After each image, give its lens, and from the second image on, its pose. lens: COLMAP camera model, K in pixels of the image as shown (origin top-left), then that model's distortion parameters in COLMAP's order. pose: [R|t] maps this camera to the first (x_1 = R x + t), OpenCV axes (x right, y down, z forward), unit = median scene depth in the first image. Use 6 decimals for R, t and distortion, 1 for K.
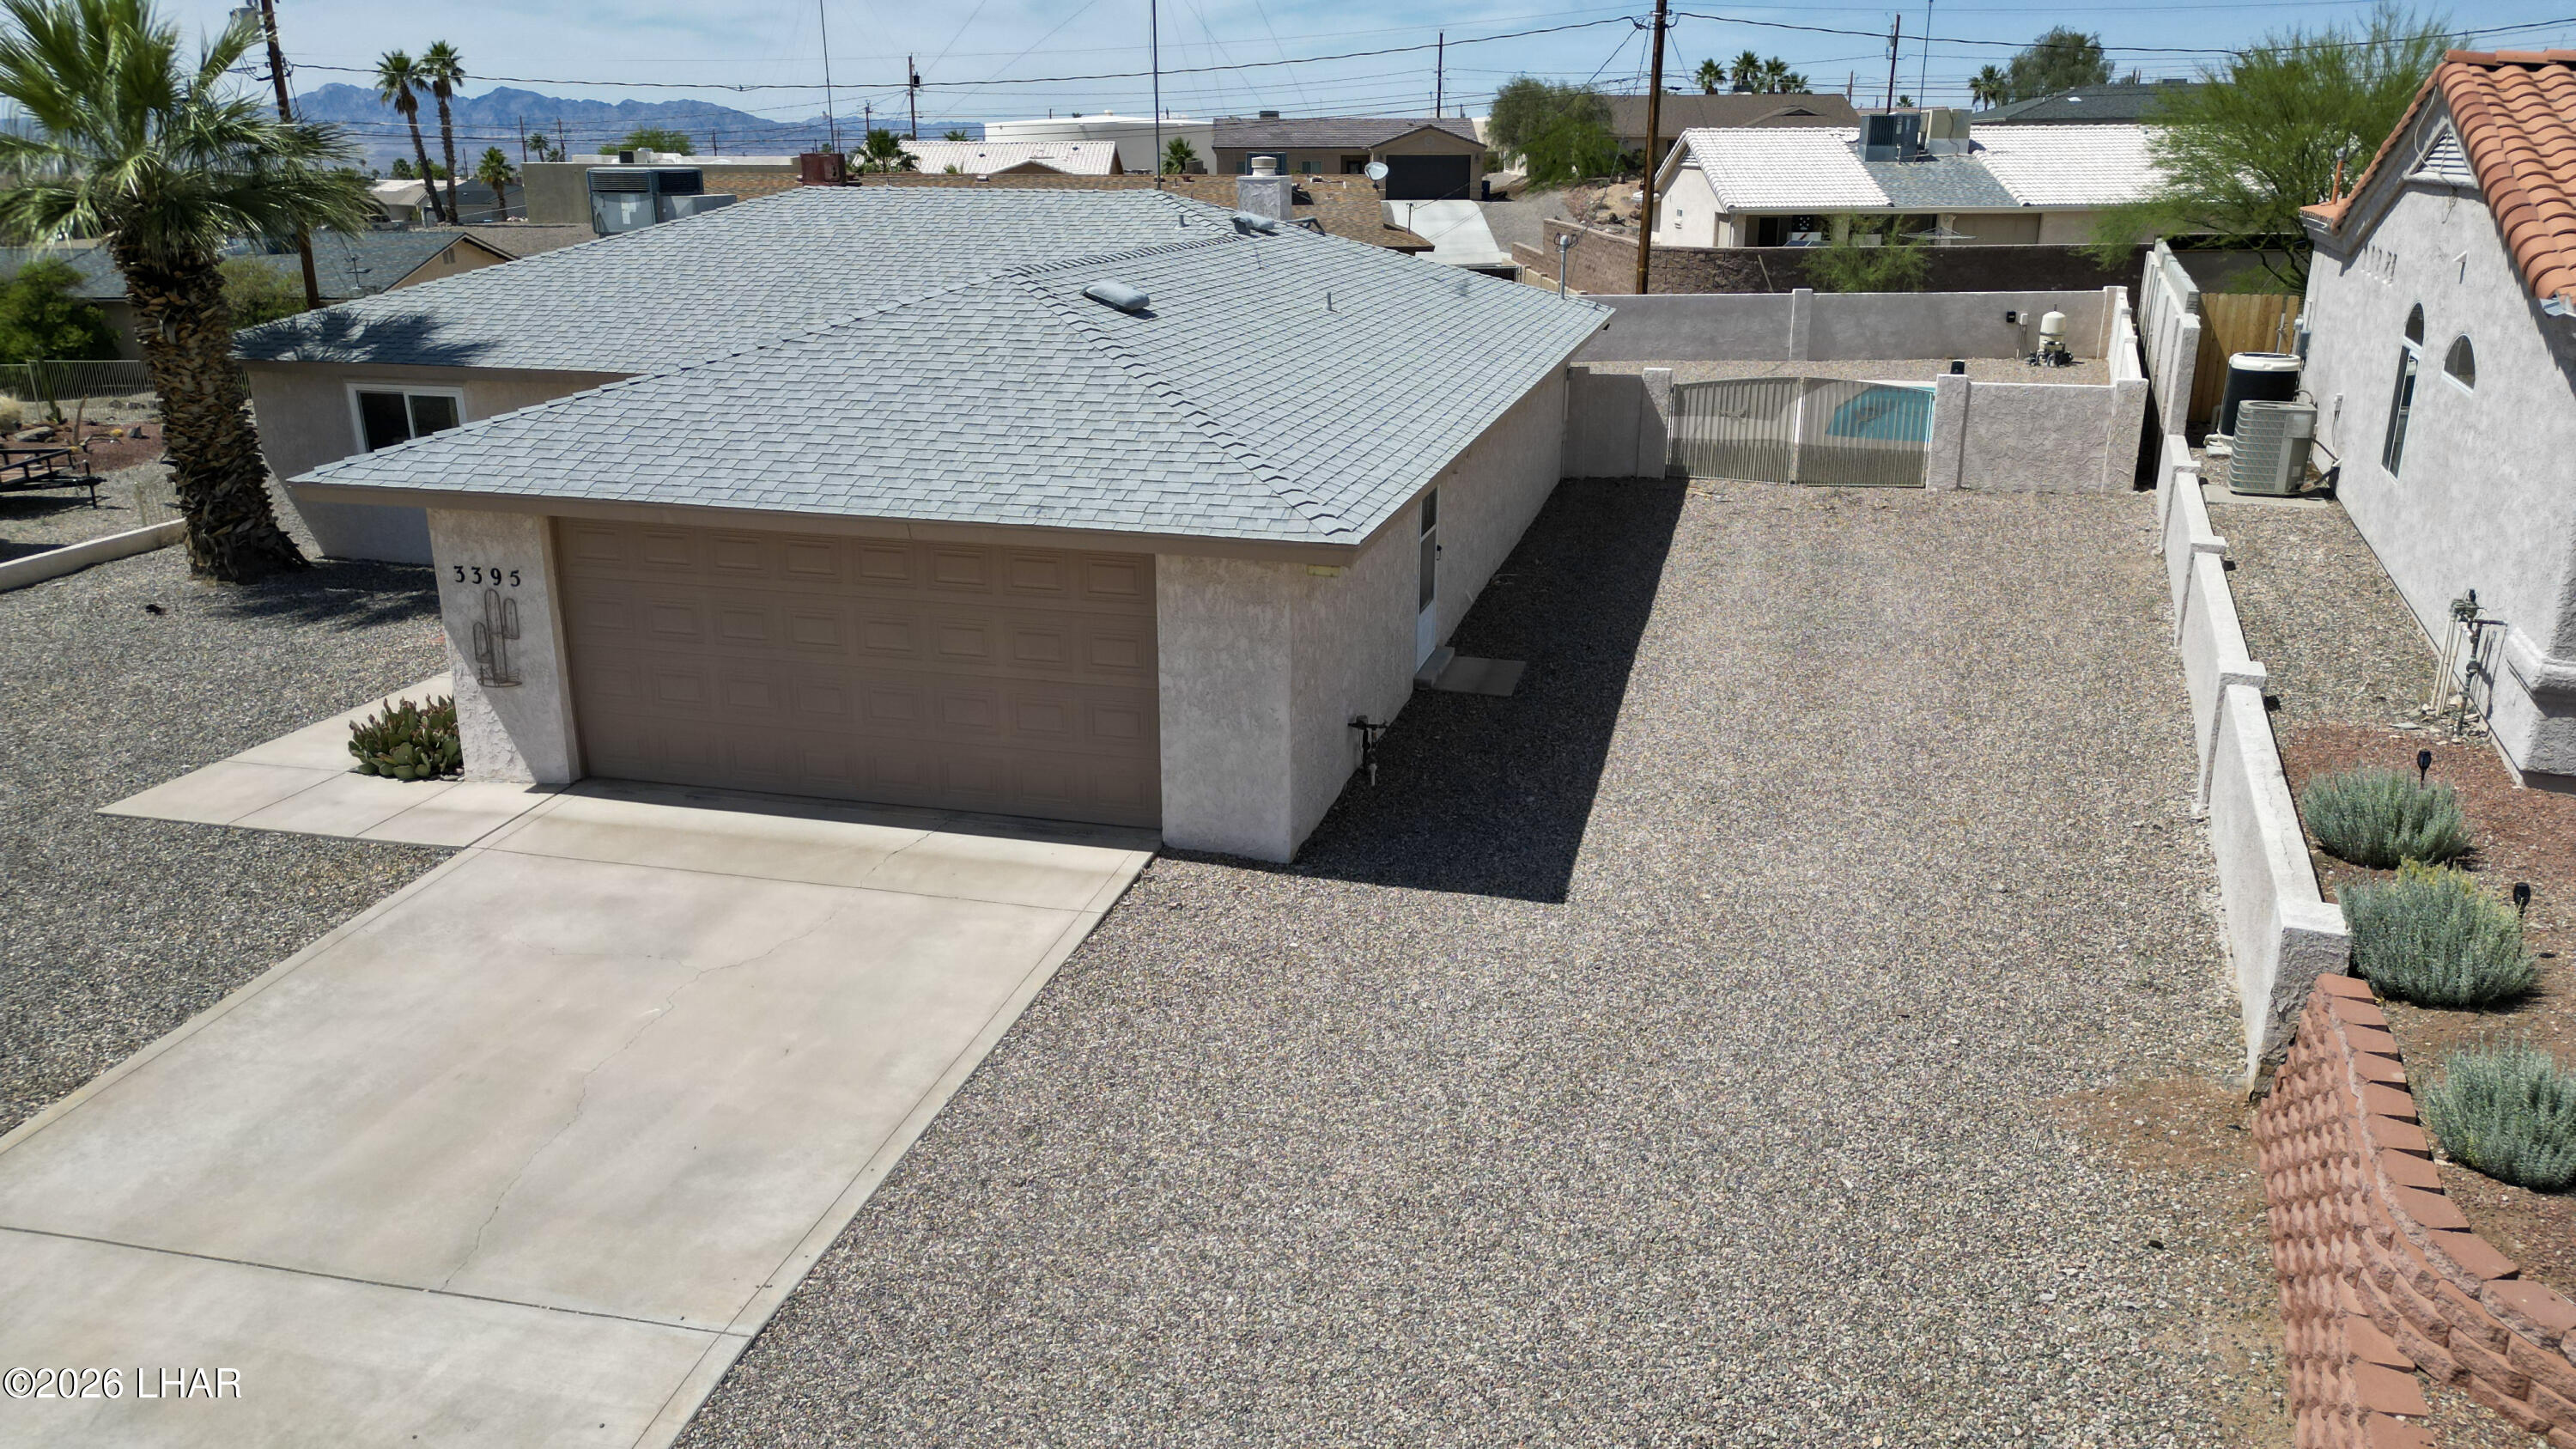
lens RADIAL K [[1800.4, 0, 1308.3], [0, 1800.4, 737.0], [0, 0, 1]] dist [0.064261, -0.067388]
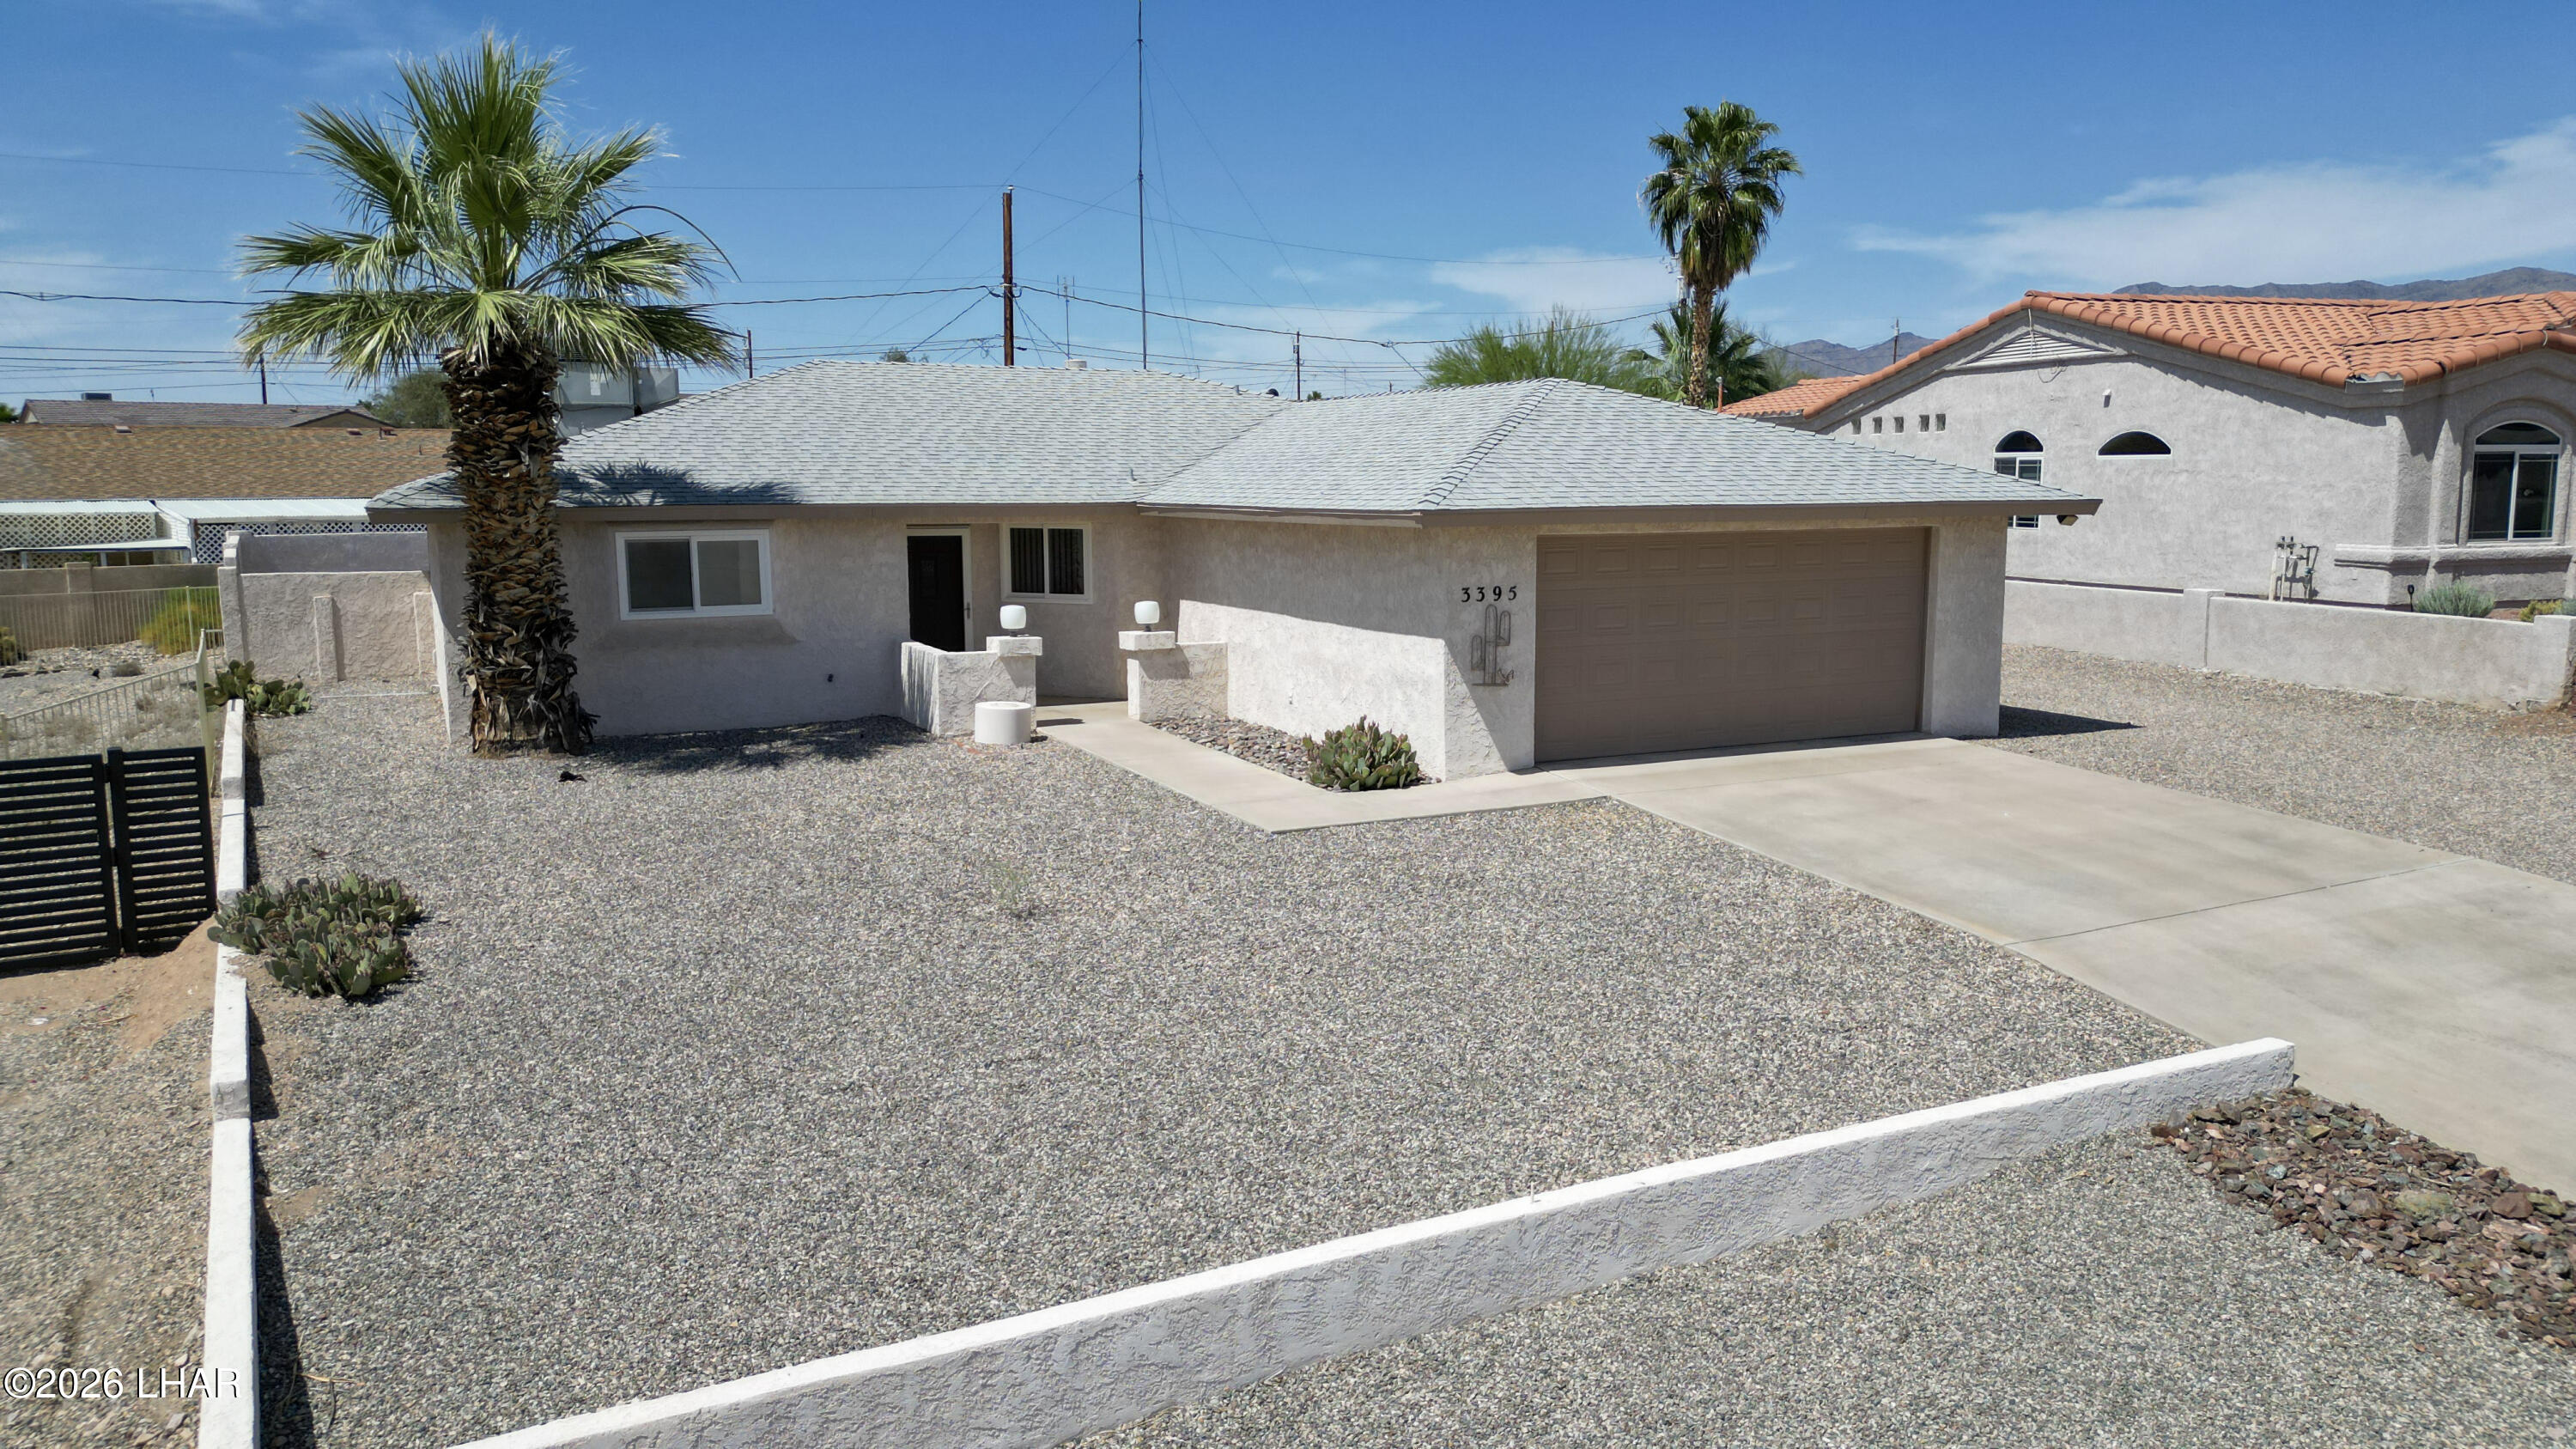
lens RADIAL K [[1800.4, 0, 1308.3], [0, 1800.4, 737.0], [0, 0, 1]] dist [0.064261, -0.067388]
pose [[0.757773, -0.097473, 0.645197, -0.868817], [0.204833, 0.974333, -0.093377, 0.058862], [-0.619534, 0.202916, 0.758289, 0.131020]]
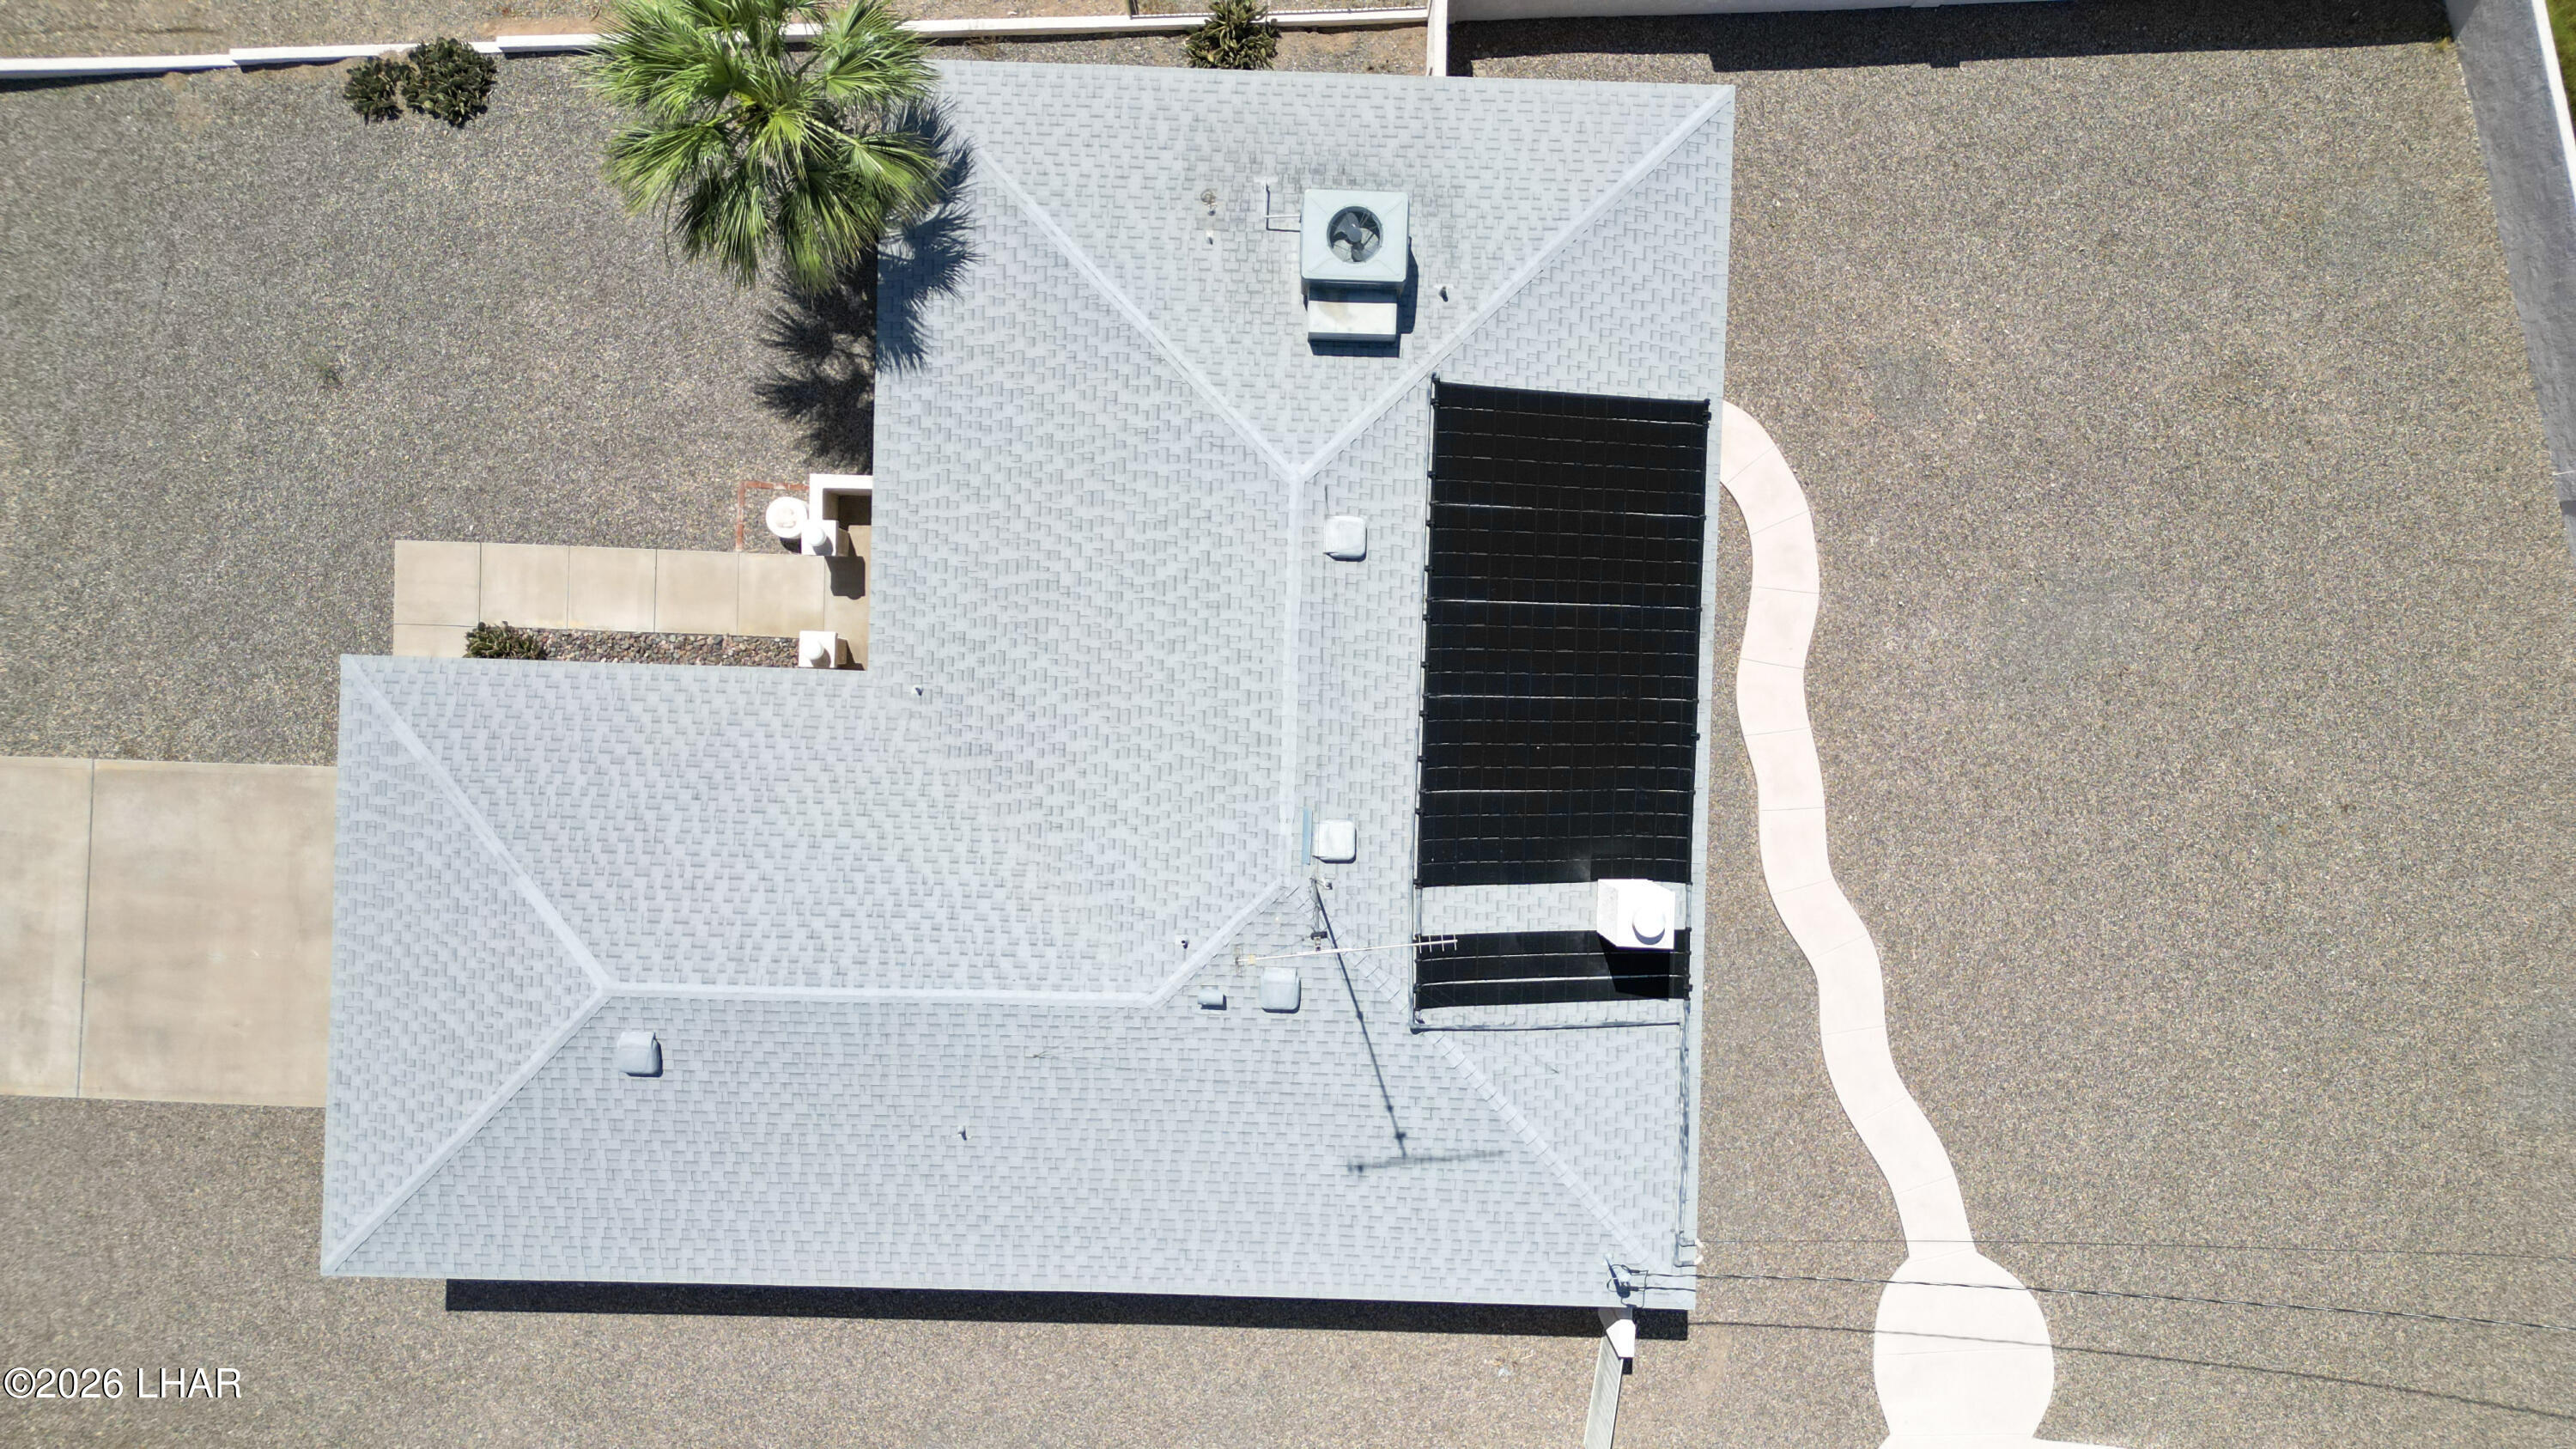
lens RADIAL K [[1715.6, 0, 1291.1], [0, 1715.6, 716.0], [0, 0, 1]] dist [0.026210, -0.005349]
pose [[0.220623, 0.975342, 0.005796, -0.196179], [-0.304551, 0.063242, 0.950394, -1.275946], [0.926593, -0.211444, 0.310994, 0.841607]]
